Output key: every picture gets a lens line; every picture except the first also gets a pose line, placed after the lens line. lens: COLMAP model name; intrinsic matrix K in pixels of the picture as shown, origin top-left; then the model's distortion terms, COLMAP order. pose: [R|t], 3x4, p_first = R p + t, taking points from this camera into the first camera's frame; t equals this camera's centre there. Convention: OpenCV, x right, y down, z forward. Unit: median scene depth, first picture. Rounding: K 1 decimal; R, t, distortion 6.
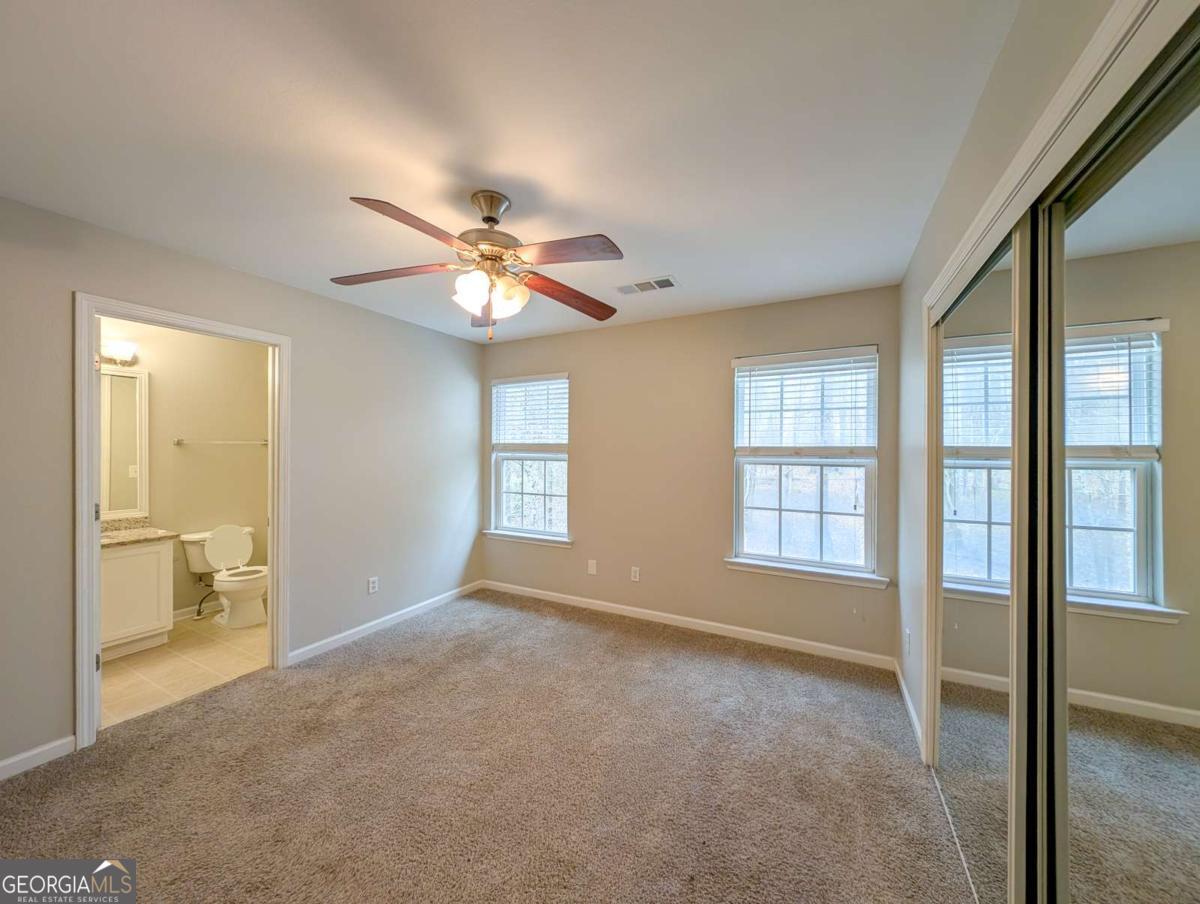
lens RADIAL K [[433.3, 0, 600.0], [0, 433.3, 452.0], [0, 0, 1]] dist [0.002950, -0.000392]
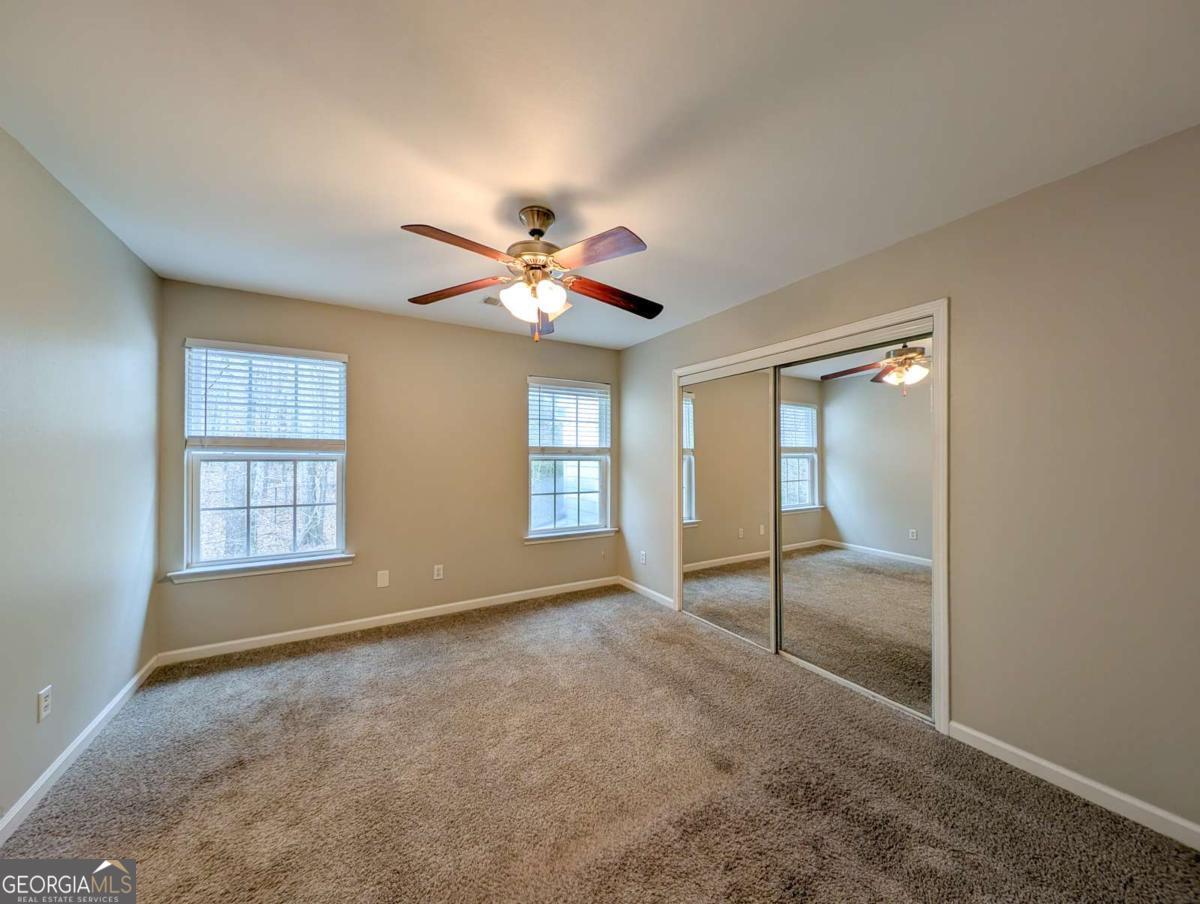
lens RADIAL K [[433.3, 0, 600.0], [0, 433.3, 452.0], [0, 0, 1]] dist [0.002950, -0.000392]
pose [[0.515487, 0.009502, 0.856845, -0.646284], [0.006744, 0.999863, -0.015146, 0.024365], [-0.856871, 0.013586, 0.515352, 0.175826]]
